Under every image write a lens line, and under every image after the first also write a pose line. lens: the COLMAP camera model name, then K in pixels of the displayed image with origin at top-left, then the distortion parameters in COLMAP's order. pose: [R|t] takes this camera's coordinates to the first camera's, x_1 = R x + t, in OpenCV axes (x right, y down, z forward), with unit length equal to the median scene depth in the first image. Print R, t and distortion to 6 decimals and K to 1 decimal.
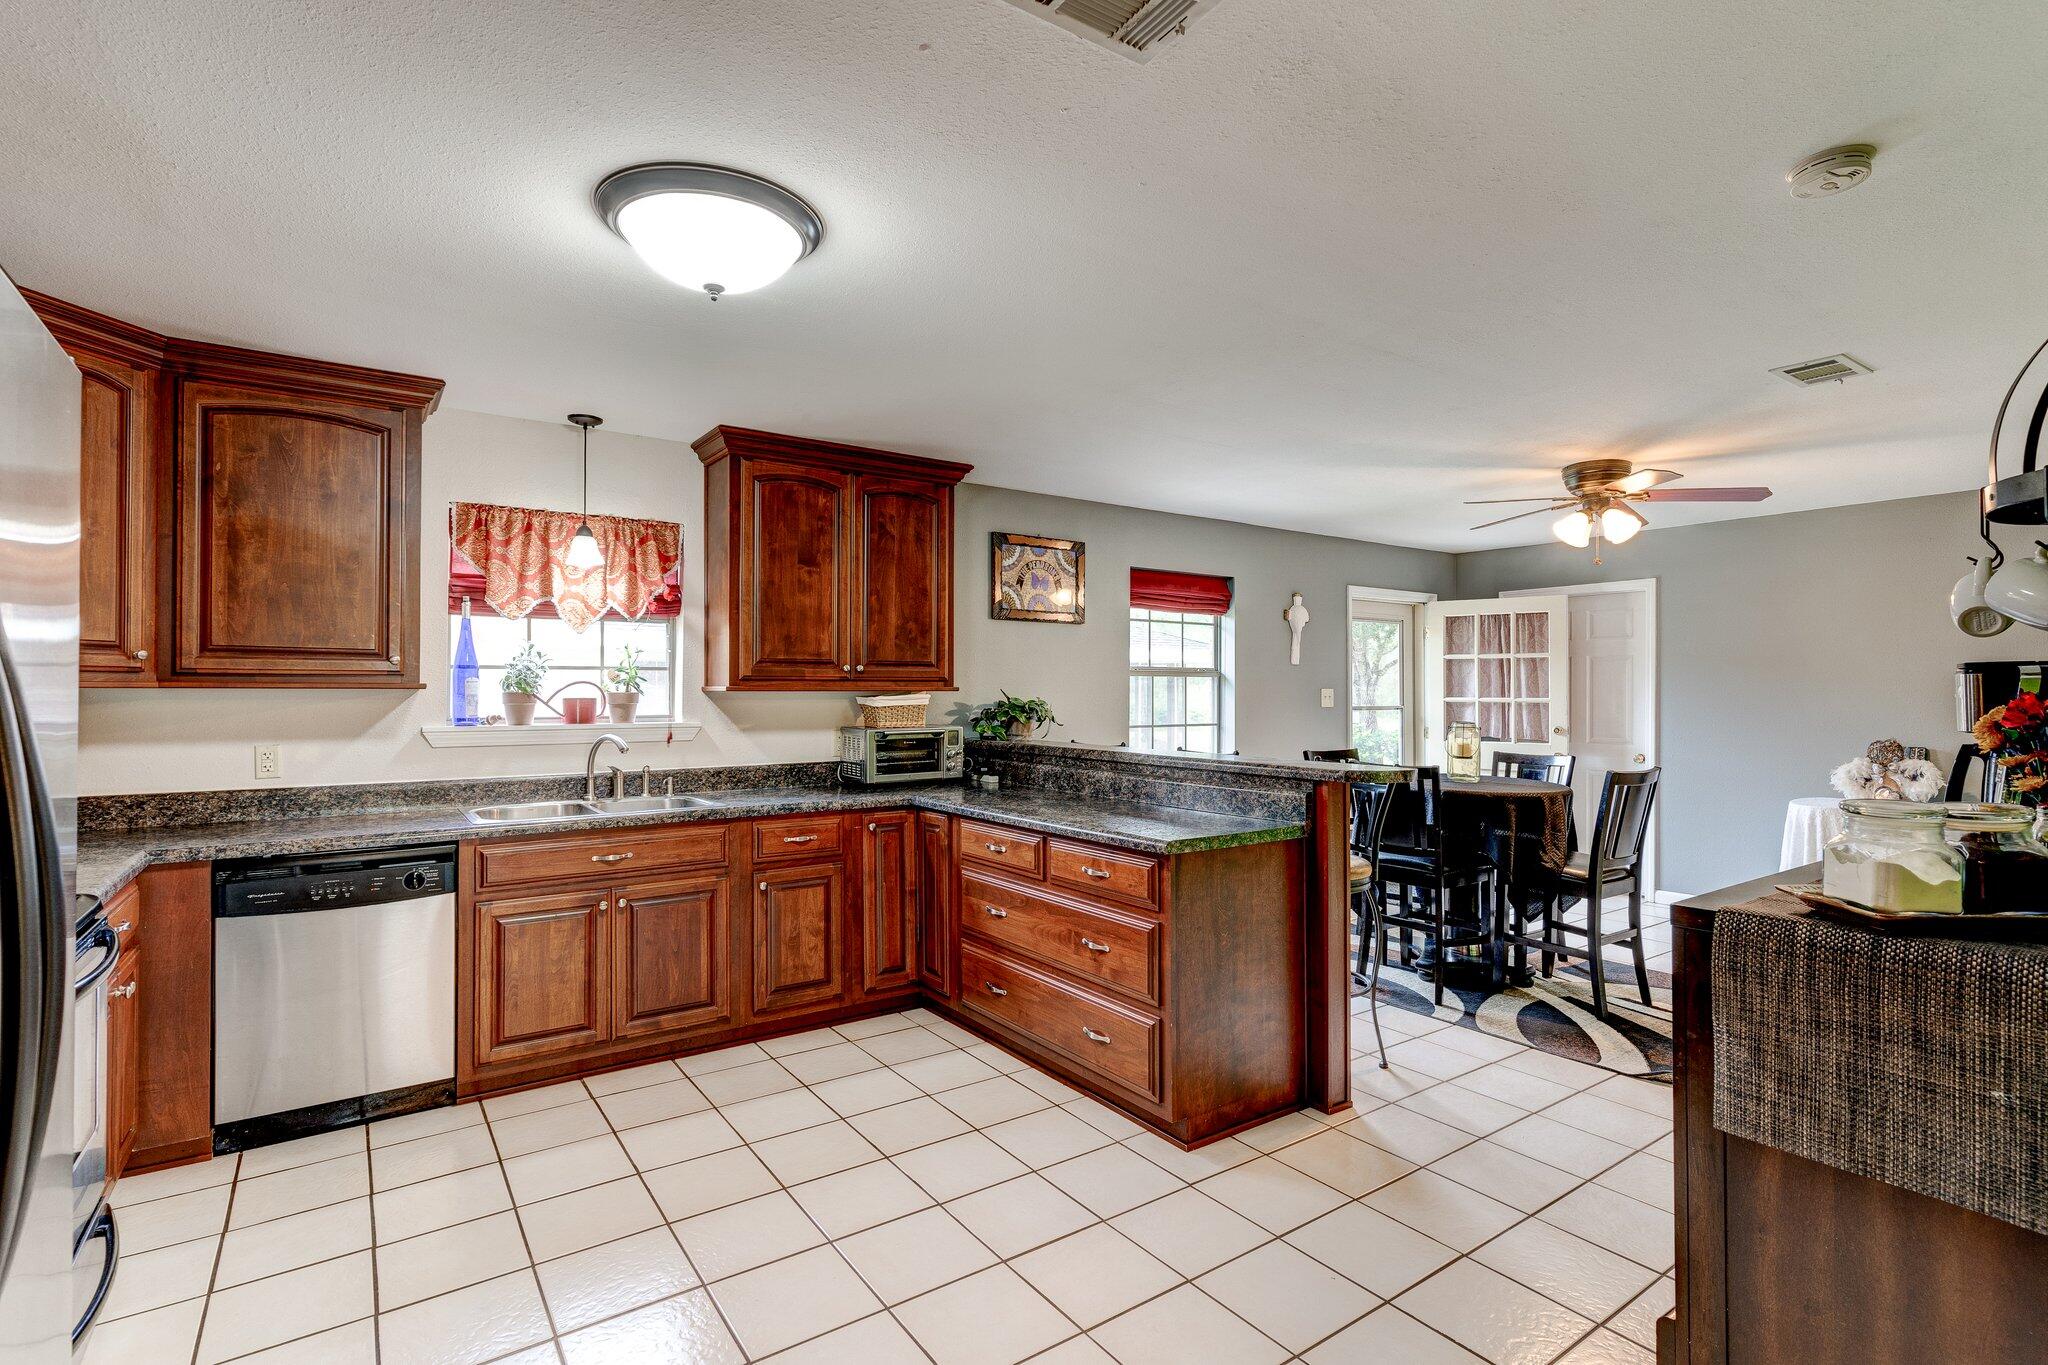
lens RADIAL K [[987.1, 0, 1021.1], [0, 987.1, 670.6], [0, 0, 1]] dist [0.005168, -0.000213]
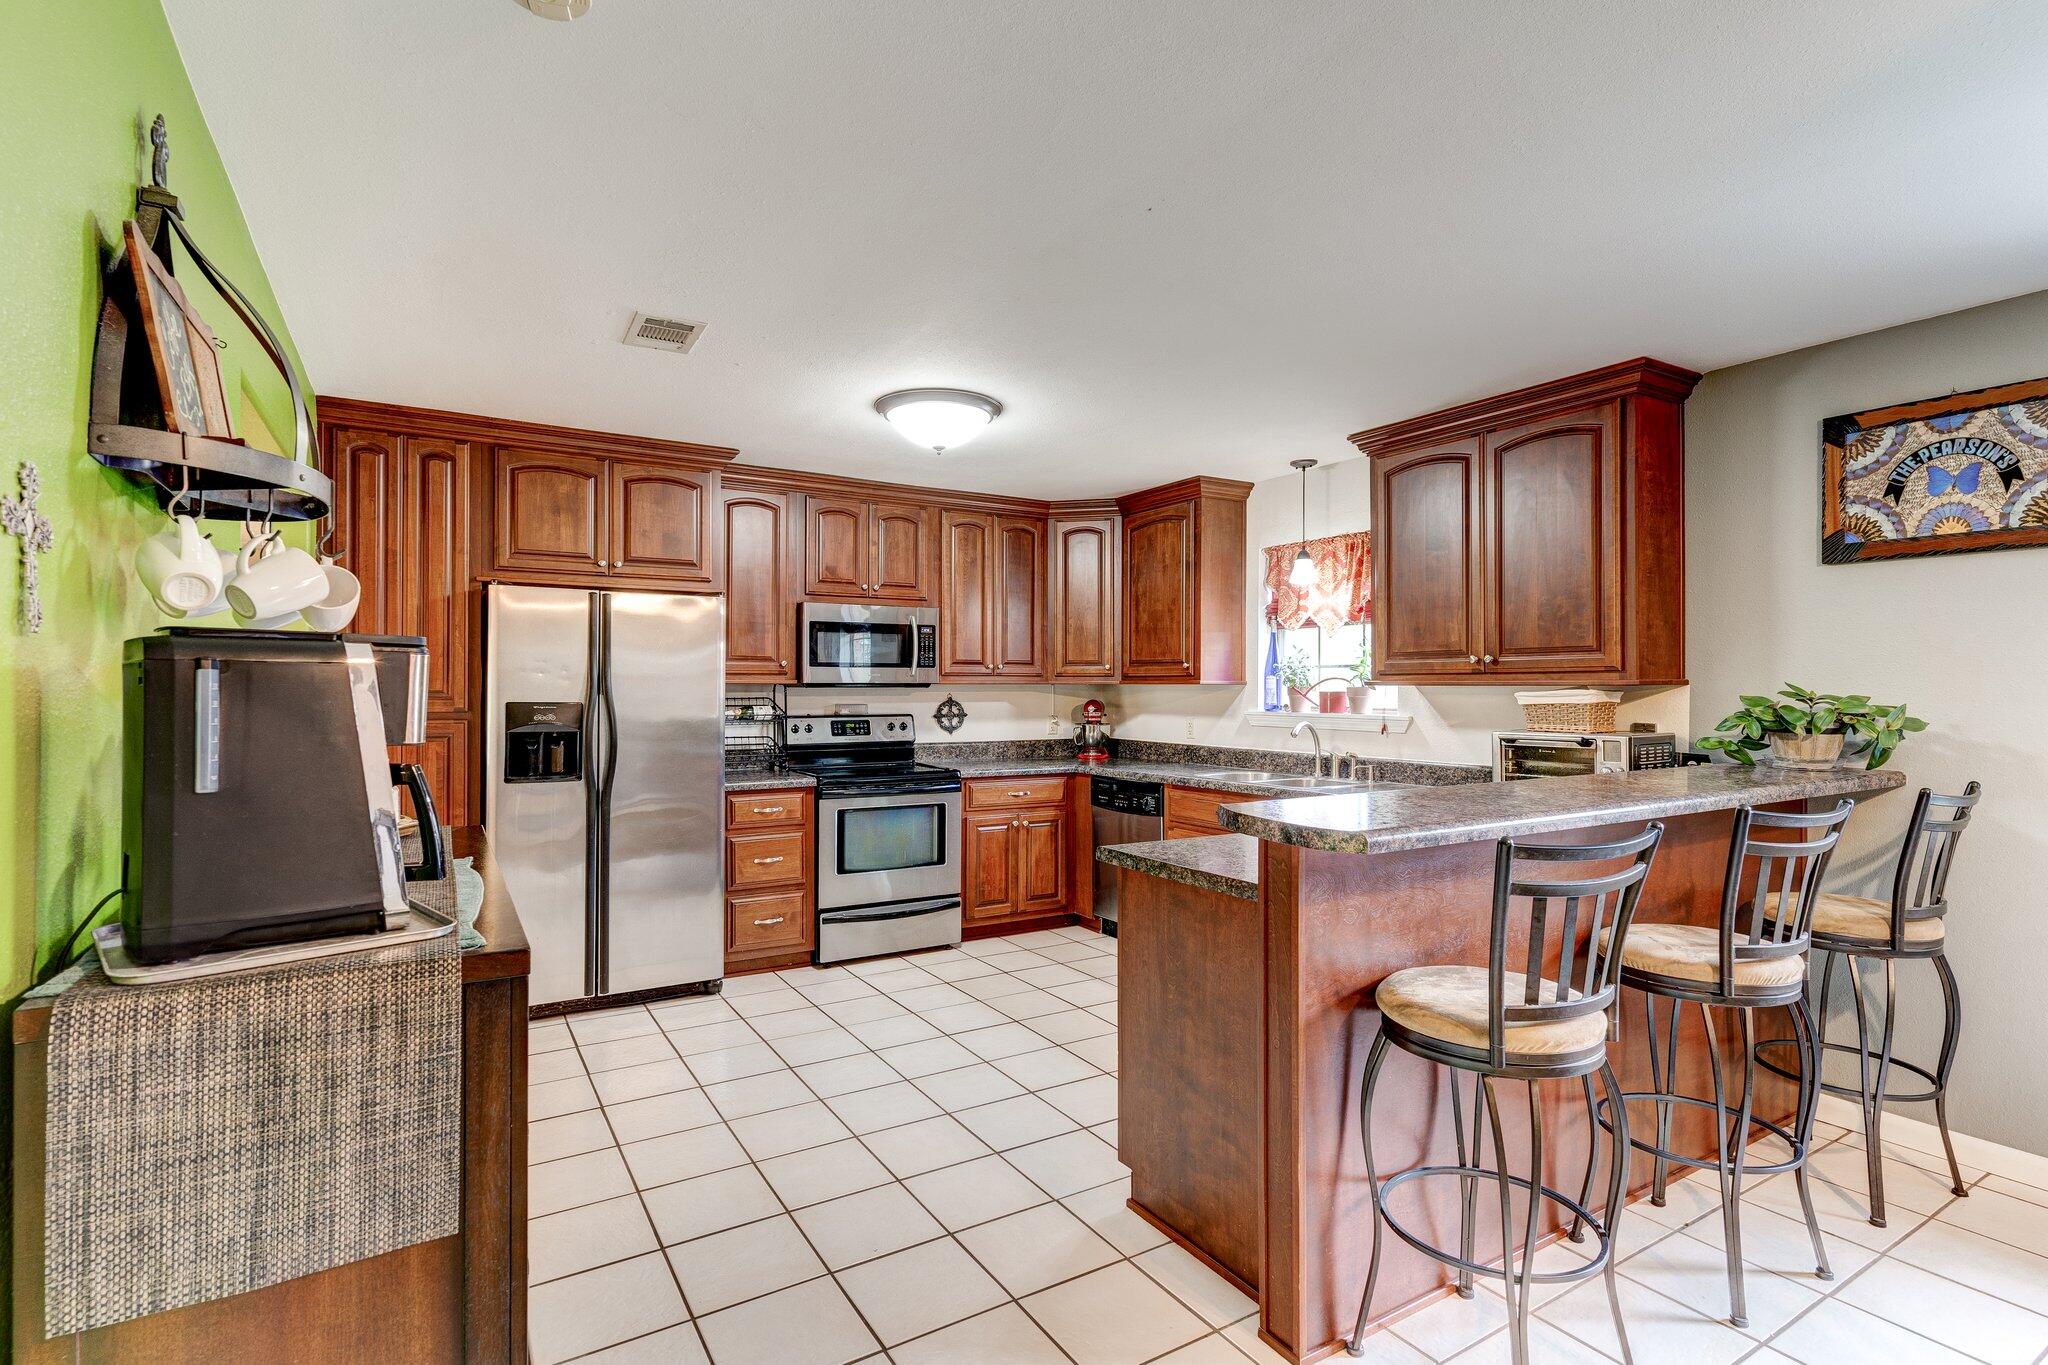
lens RADIAL K [[987.1, 0, 1037.3], [0, 987.1, 687.7], [0, 0, 1]] dist [0.005168, -0.000213]
pose [[-0.055652, -0.000058, -0.998450, 0.596947], [0.017806, 0.999841, -0.001051, 0.014018], [0.998291, -0.017837, -0.055642, 0.554763]]
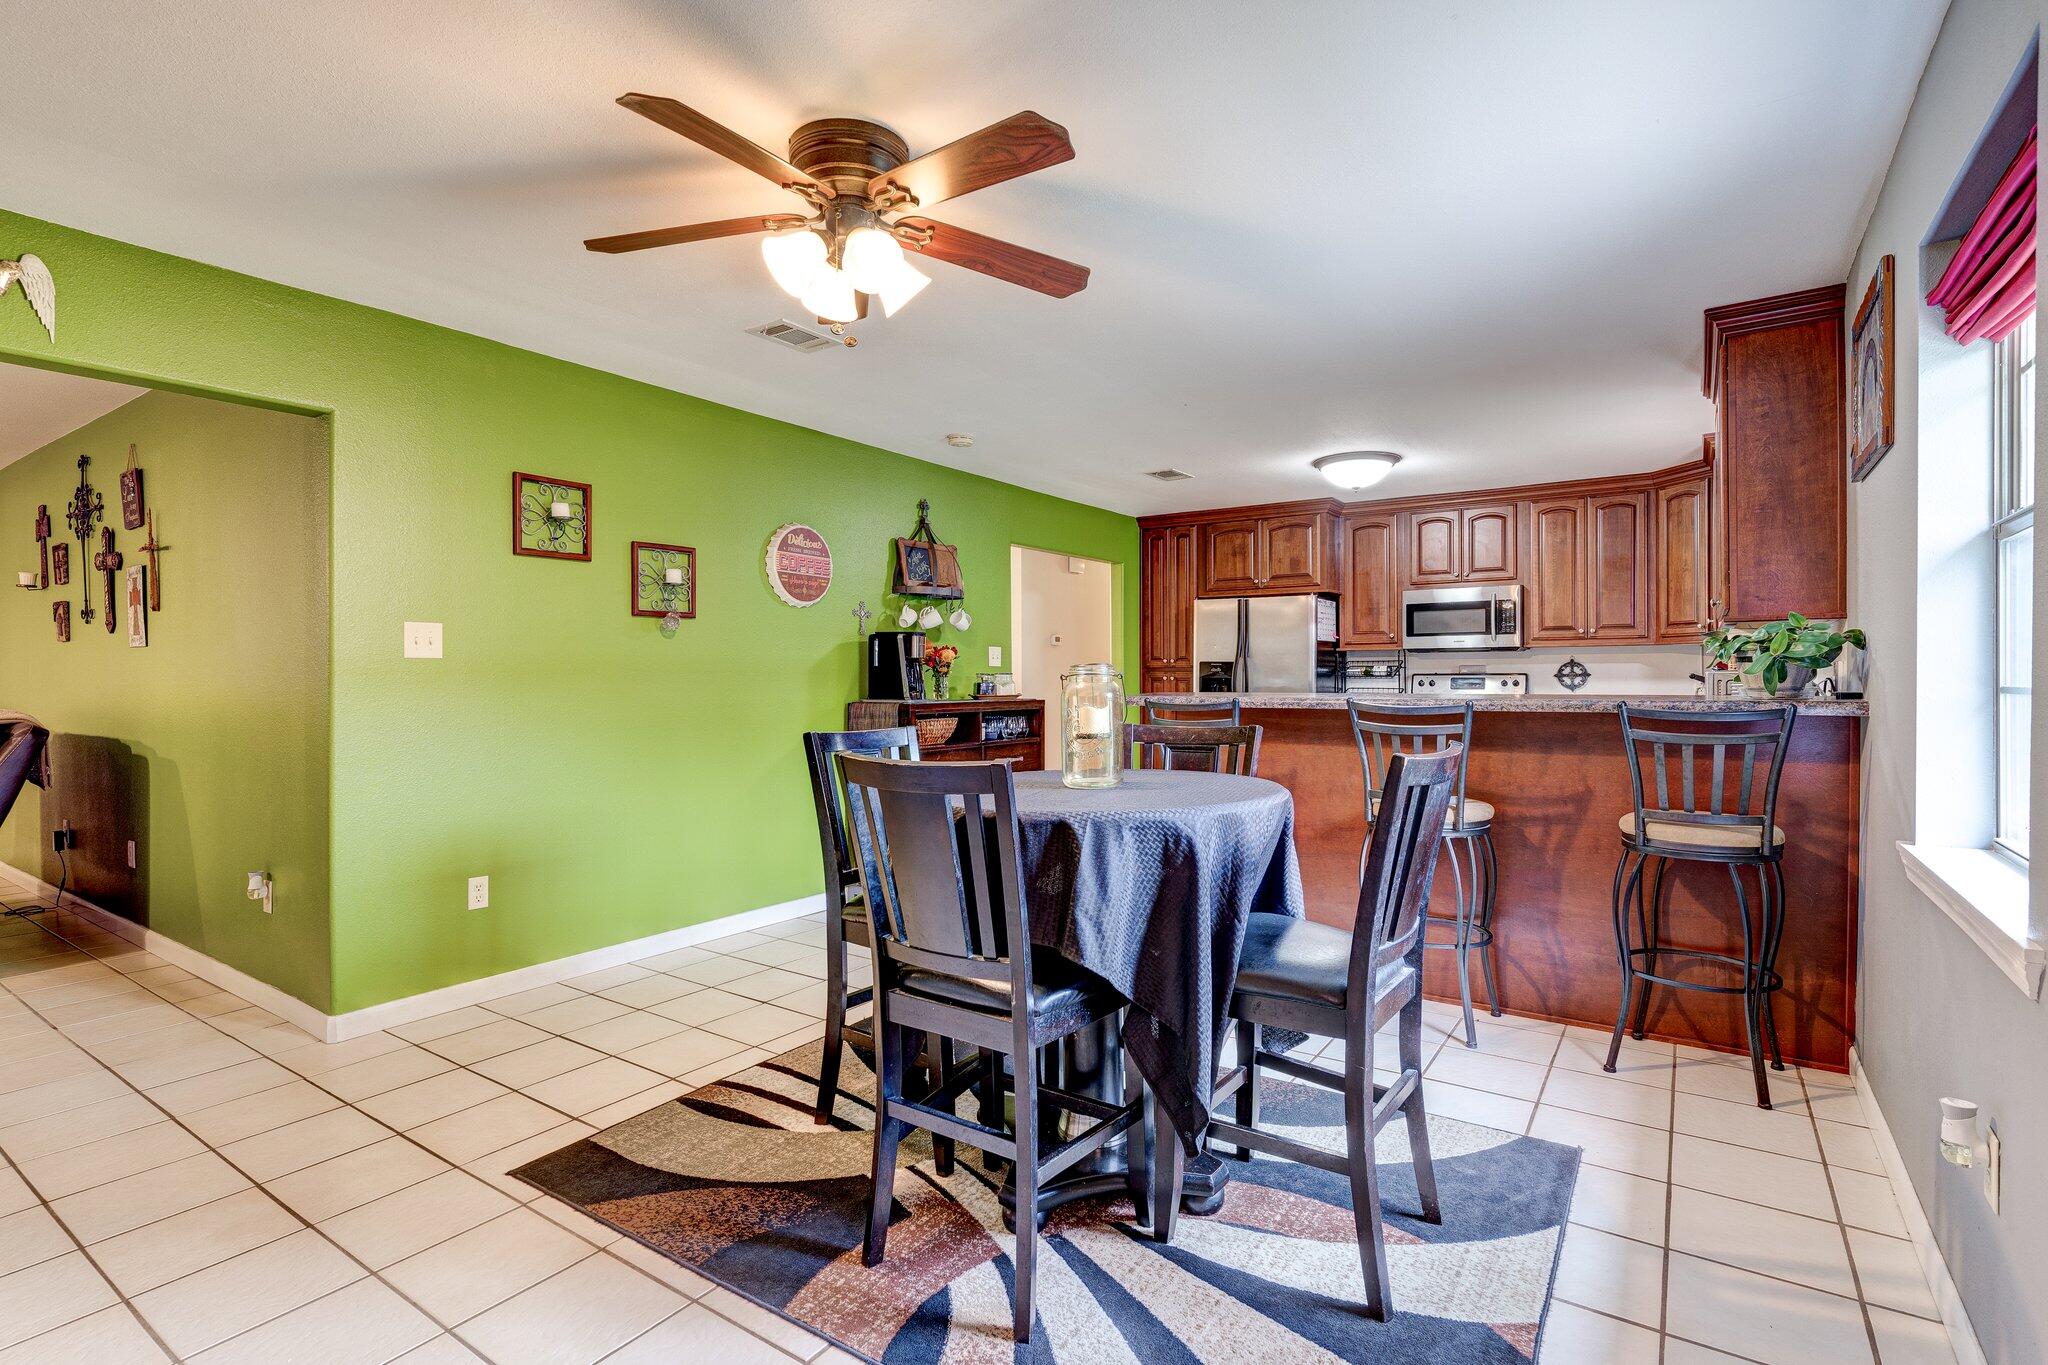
lens RADIAL K [[987.1, 0, 1011.2], [0, 987.1, 683.4], [0, 0, 1]] dist [0.005168, -0.000213]
pose [[-0.938085, 0.003285, -0.346390, 0.613950], [0.007418, 0.999916, -0.010607, 0.061921], [0.346326, -0.012520, -0.938031, 1.352544]]
